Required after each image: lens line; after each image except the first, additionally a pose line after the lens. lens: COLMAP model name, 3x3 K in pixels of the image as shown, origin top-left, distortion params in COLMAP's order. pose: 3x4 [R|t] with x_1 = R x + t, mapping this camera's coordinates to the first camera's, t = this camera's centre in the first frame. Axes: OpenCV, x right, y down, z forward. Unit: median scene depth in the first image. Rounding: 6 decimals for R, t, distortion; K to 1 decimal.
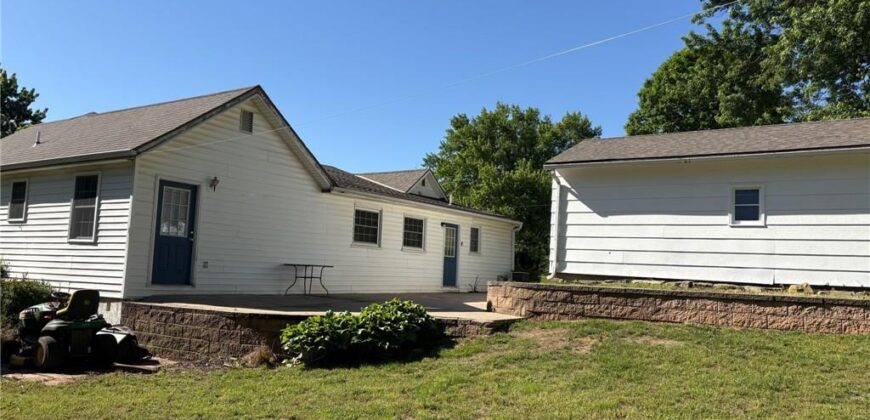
lens RADIAL K [[644.2, 0, 435.0], [0, 644.2, 210.0], [0, 0, 1]] dist [0.076551, -0.000464]
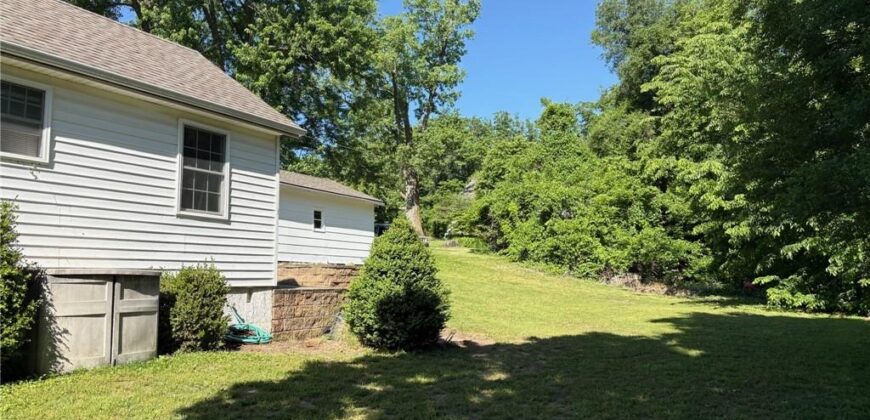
lens RADIAL K [[644.2, 0, 435.0], [0, 644.2, 210.0], [0, 0, 1]] dist [0.076551, -0.000464]
pose [[-0.059882, 0.072765, 0.995550, -1.386022], [-0.092972, 0.992598, -0.078142, 0.079310], [-0.993866, -0.097237, -0.052673, 0.832528]]
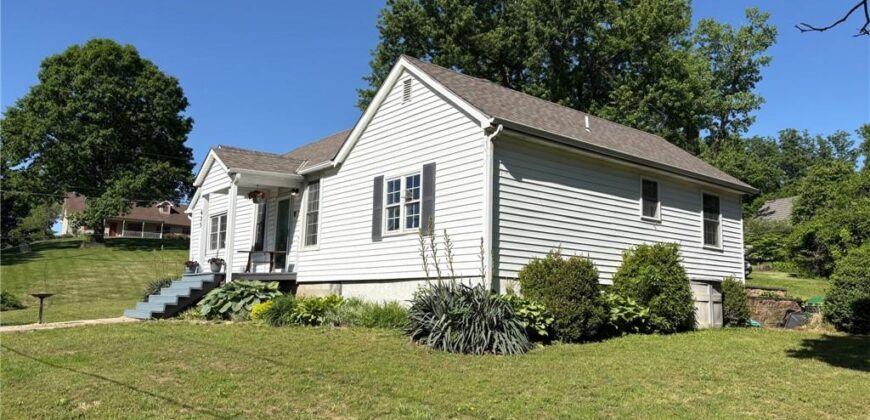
lens RADIAL K [[644.2, 0, 435.0], [0, 644.2, 210.0], [0, 0, 1]] dist [0.001488, -0.000193]
pose [[0.308138, 0.105326, 0.945493, -1.971855], [-0.107893, 0.991309, -0.075268, 0.132456], [-0.945204, -0.078819, 0.316824, 1.193212]]
